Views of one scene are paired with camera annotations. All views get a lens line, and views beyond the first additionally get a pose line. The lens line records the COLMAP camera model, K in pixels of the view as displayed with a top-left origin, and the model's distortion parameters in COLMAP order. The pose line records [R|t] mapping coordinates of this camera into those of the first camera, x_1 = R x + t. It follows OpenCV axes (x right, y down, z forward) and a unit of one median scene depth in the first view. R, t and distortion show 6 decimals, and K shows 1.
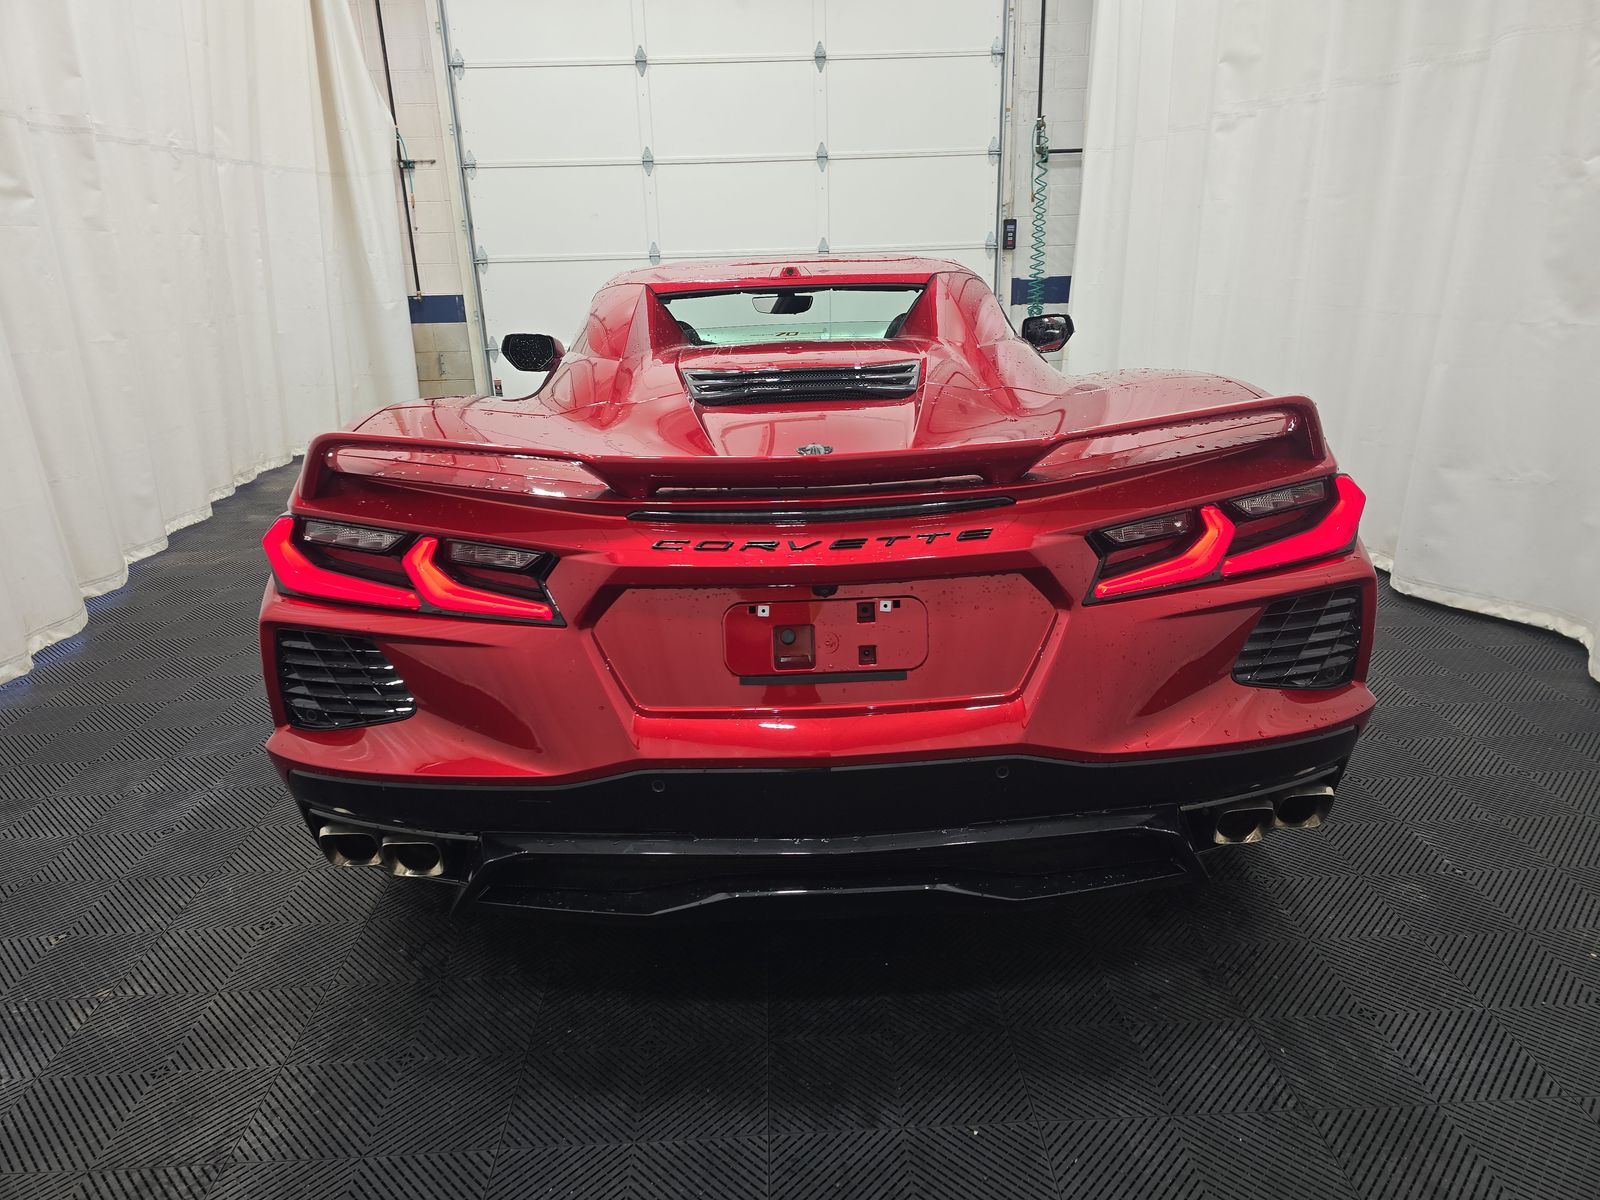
lens RADIAL K [[1082.5, 0, 794.6], [0, 1082.5, 608.8], [0, 0, 1]] dist [0.025833, -0.017017]
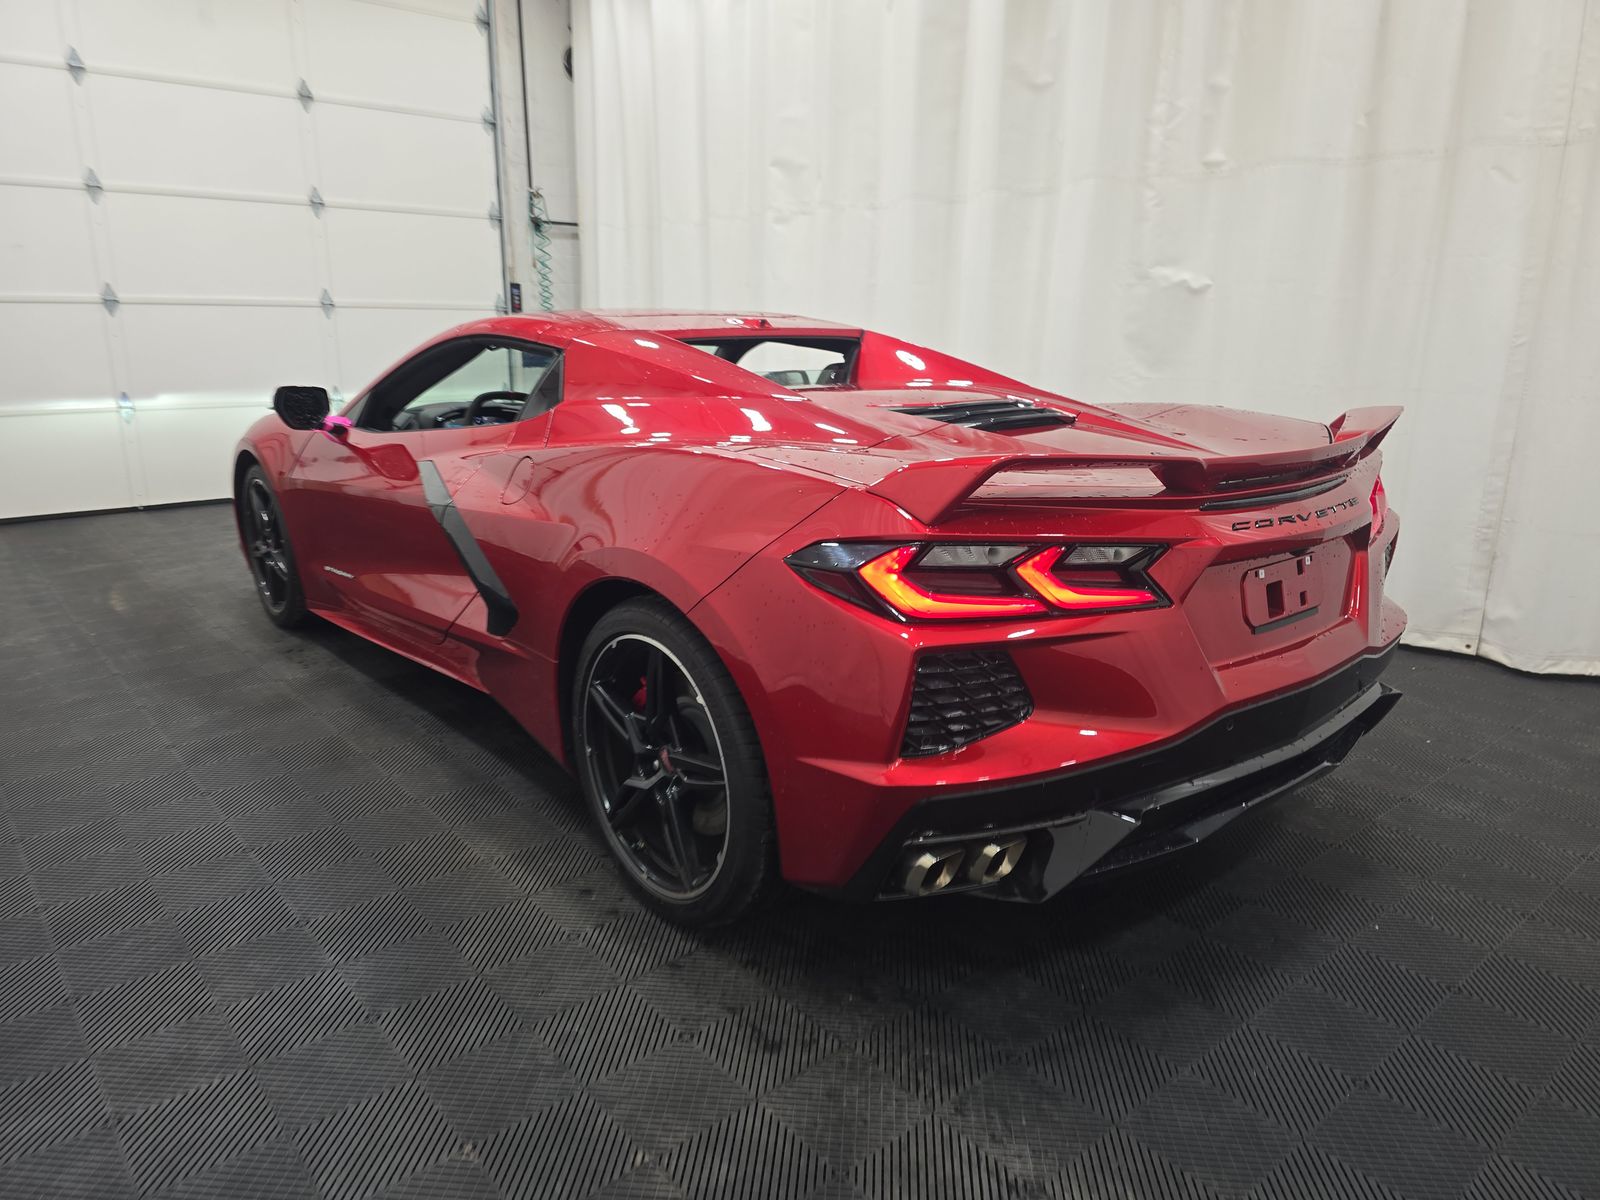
lens RADIAL K [[1082.5, 0, 791.8], [0, 1082.5, 605.3], [0, 0, 1]] dist [0.025833, -0.017017]
pose [[0.782026, -0.125082, 0.610565, -0.383134], [0.163130, 0.986581, -0.006828, -0.013148], [-0.601517, 0.104941, 0.791937, 0.091835]]
